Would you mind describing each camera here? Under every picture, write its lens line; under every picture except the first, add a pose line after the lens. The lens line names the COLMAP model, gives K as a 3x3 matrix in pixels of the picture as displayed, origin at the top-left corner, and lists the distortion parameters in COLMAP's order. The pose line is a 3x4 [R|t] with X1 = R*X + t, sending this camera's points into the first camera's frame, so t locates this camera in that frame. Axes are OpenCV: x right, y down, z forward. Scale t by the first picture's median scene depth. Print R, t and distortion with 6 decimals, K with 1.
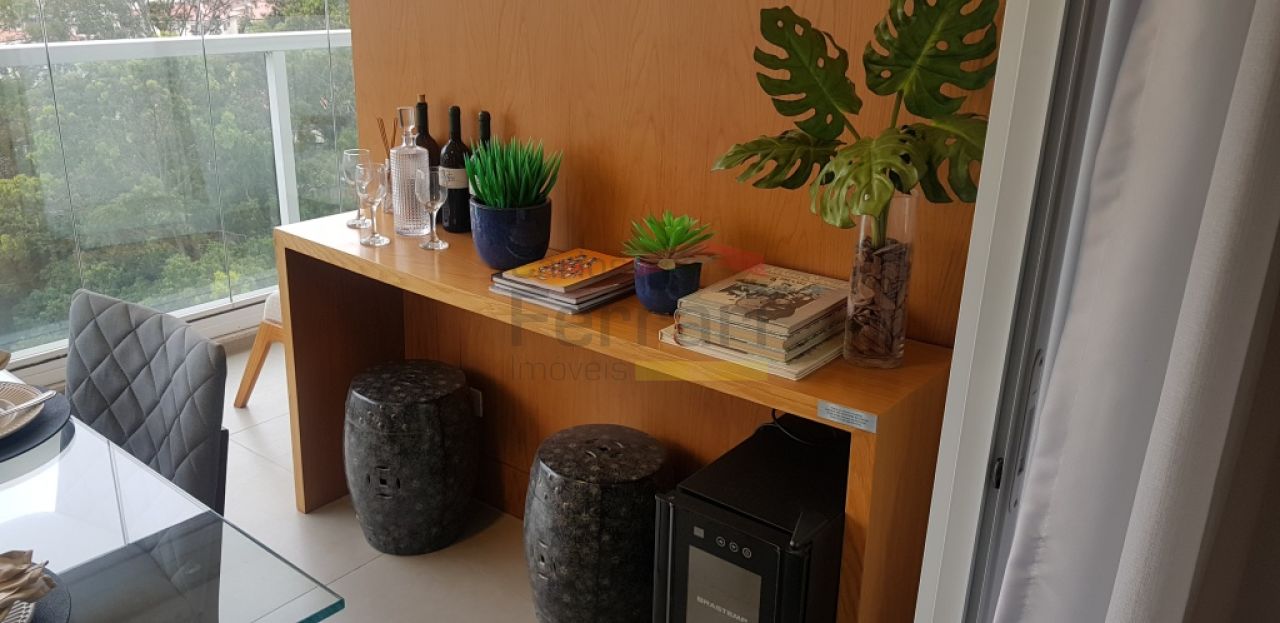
lens RADIAL K [[995.5, 0, 611.8], [0, 995.5, 315.5], [0, 0, 1]] dist [0.097278, -0.157749]
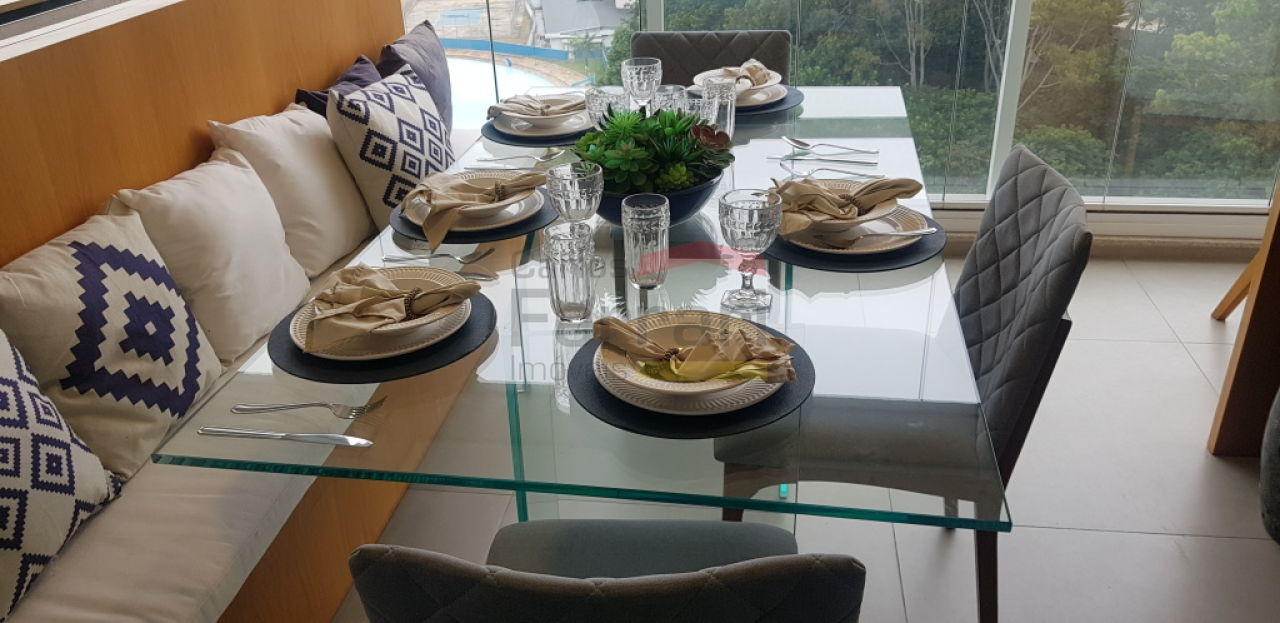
lens RADIAL K [[995.5, 0, 623.9], [0, 995.5, 316.5], [0, 0, 1]] dist [0.097278, -0.157749]
pose [[0.502268, 0.355152, -0.788412, 0.115804], [-0.246092, 0.932769, 0.263404, -0.027863], [0.828955, 0.061722, 0.555900, 0.091607]]
